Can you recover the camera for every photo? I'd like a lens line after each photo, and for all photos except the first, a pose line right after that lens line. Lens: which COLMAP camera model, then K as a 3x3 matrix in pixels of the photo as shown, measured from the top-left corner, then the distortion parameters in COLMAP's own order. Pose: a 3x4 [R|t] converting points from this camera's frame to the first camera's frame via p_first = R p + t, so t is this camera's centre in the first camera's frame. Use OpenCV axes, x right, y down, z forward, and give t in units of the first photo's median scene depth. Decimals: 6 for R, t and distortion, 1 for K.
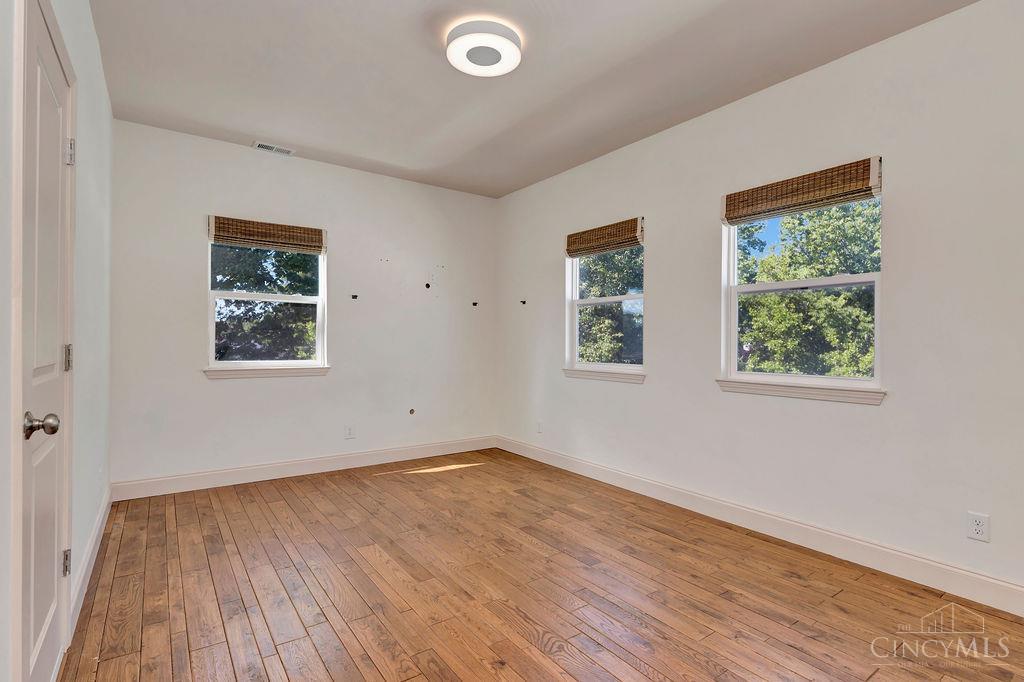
lens RADIAL K [[499.1, 0, 517.1], [0, 499.1, 335.8], [0, 0, 1]] dist [-0.002897, -0.000613]
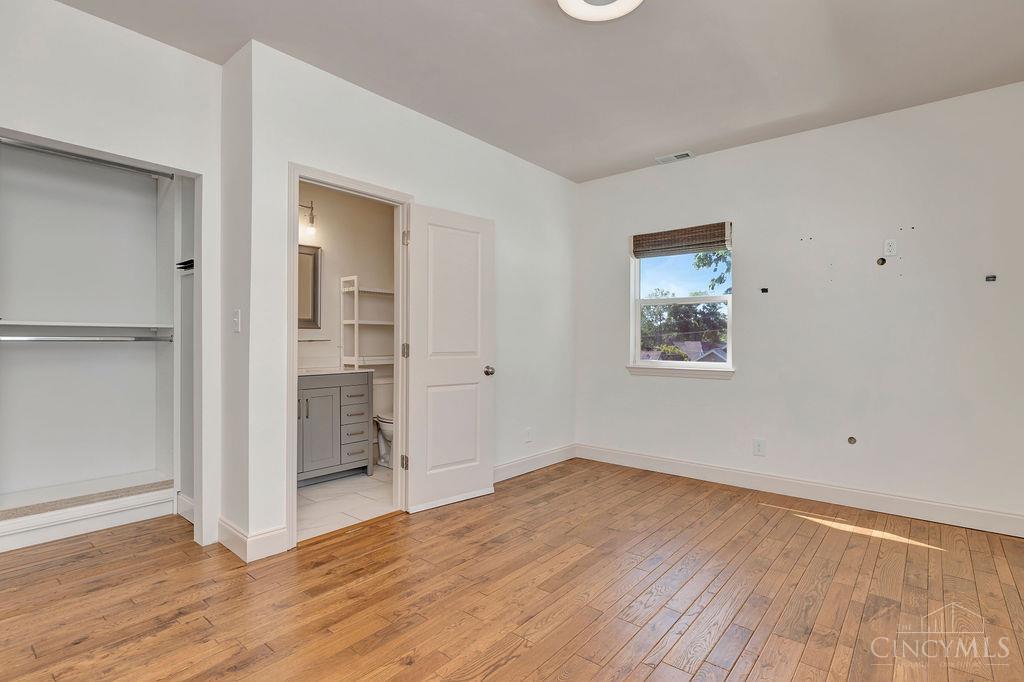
lens RADIAL K [[499.1, 0, 517.1], [0, 499.1, 335.8], [0, 0, 1]] dist [-0.002897, -0.000613]
pose [[0.248719, -0.014329, -0.968470, 0.528285], [0.008026, 0.999887, -0.012733, 0.009575], [0.968542, -0.004606, 0.248806, 0.510824]]
